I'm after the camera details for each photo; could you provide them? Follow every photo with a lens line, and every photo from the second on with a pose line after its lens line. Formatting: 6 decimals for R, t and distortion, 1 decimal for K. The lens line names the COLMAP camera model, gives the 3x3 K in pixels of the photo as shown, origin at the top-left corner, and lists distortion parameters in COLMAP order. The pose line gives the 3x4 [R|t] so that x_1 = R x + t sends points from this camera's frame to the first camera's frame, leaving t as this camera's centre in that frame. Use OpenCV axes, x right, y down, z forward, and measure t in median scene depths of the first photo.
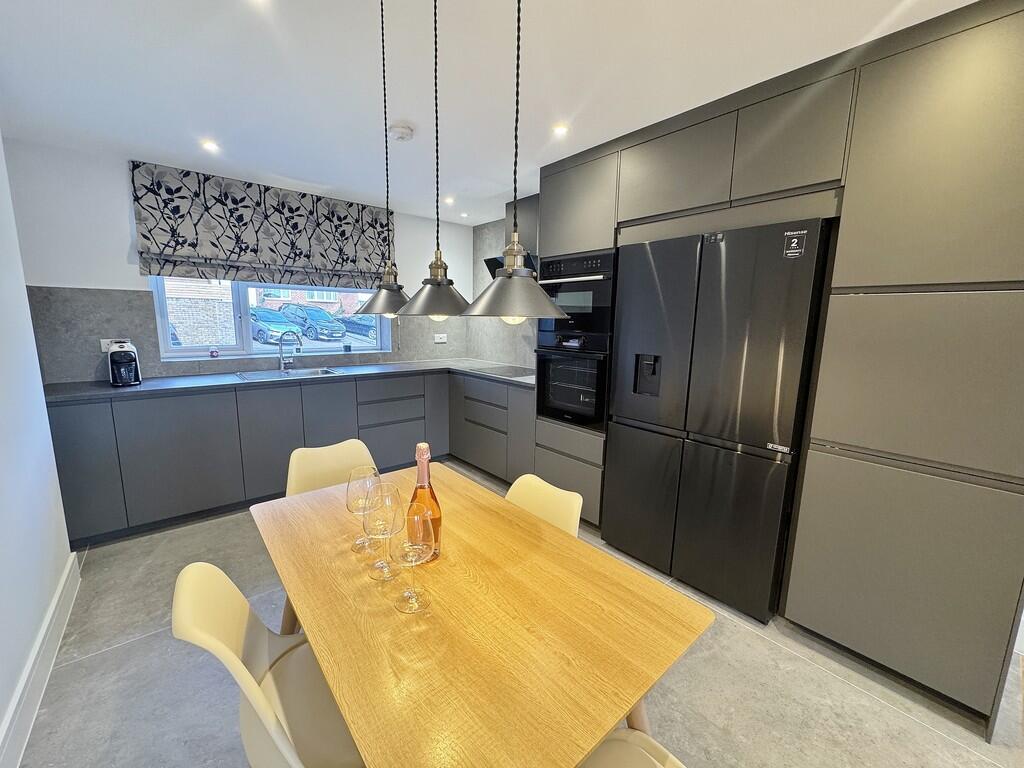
lens RADIAL K [[409.8, 0, 512.0], [0, 409.8, 384.0], [0, 0, 1]] dist [0.000316, -0.000025]
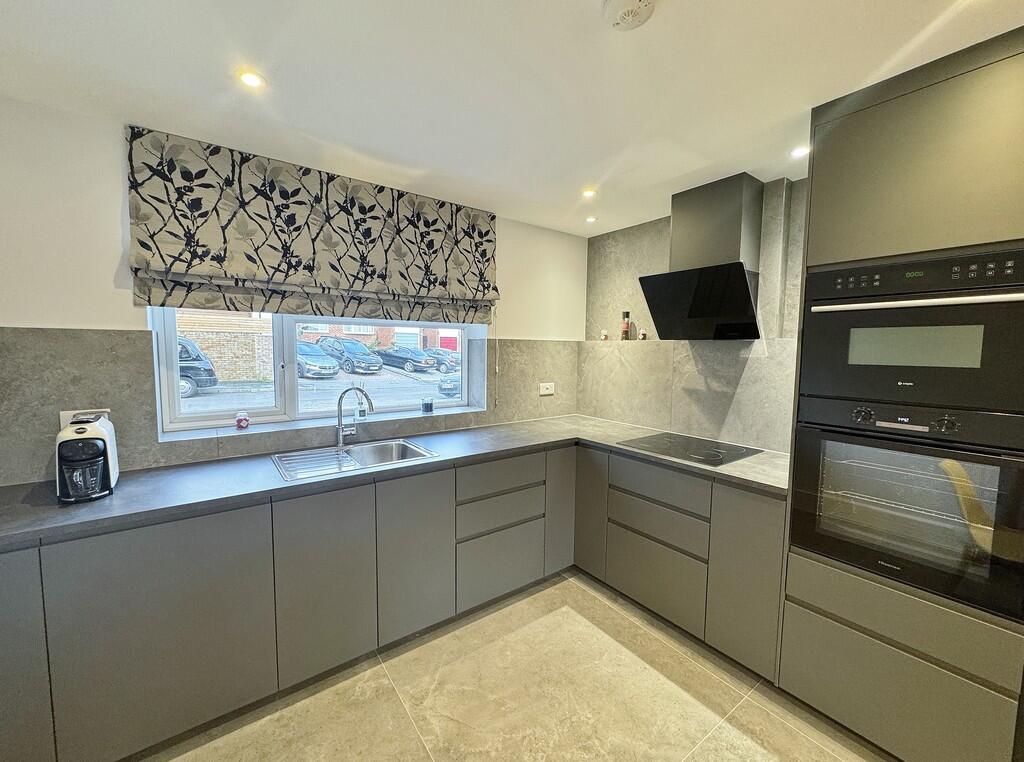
lens RADIAL K [[413.7, 0, 512.0], [0, 413.7, 381.0], [0, 0, 1]] dist [0.000070, -0.000010]
pose [[0.997832, -0.000872, -0.065803, -0.267455], [-0.004332, 0.996873, -0.078902, -0.095935], [0.065666, 0.079016, 0.994708, 0.385783]]
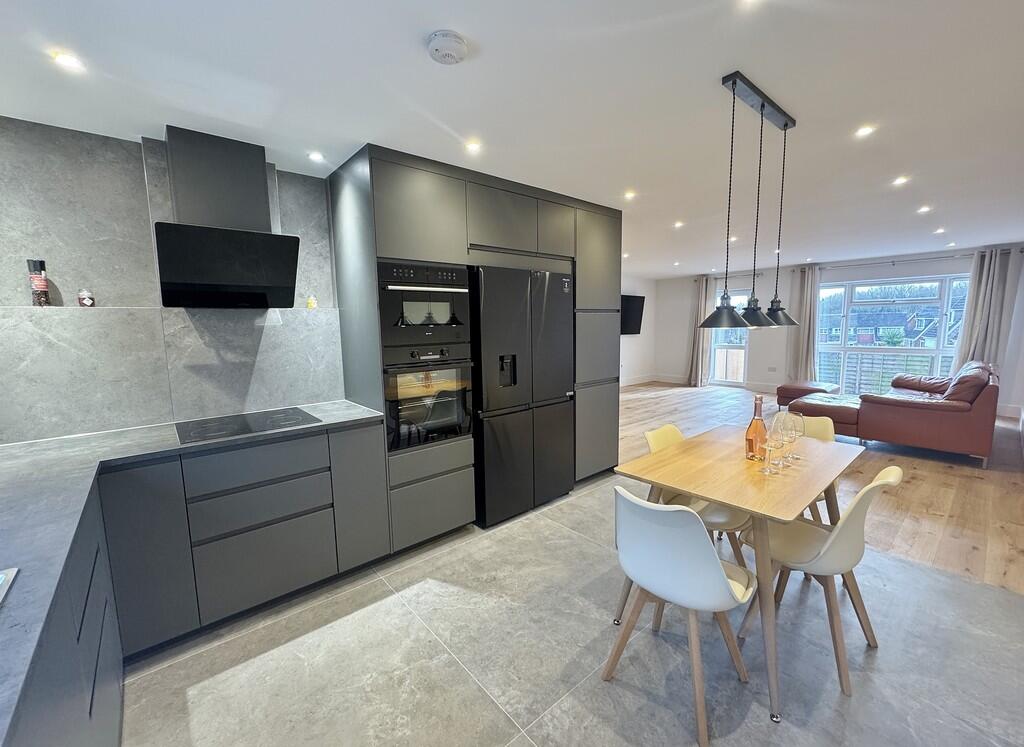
lens RADIAL K [[420.8, 0, 512.0], [0, 420.8, 373.5], [0, 0, 1]] dist [0.000120, 0.000003]
pose [[-0.011842, -0.135709, 0.990678, -0.703390], [0.176750, 0.974863, 0.135655, -0.136418], [-0.984184, 0.176709, 0.012443, 0.699408]]
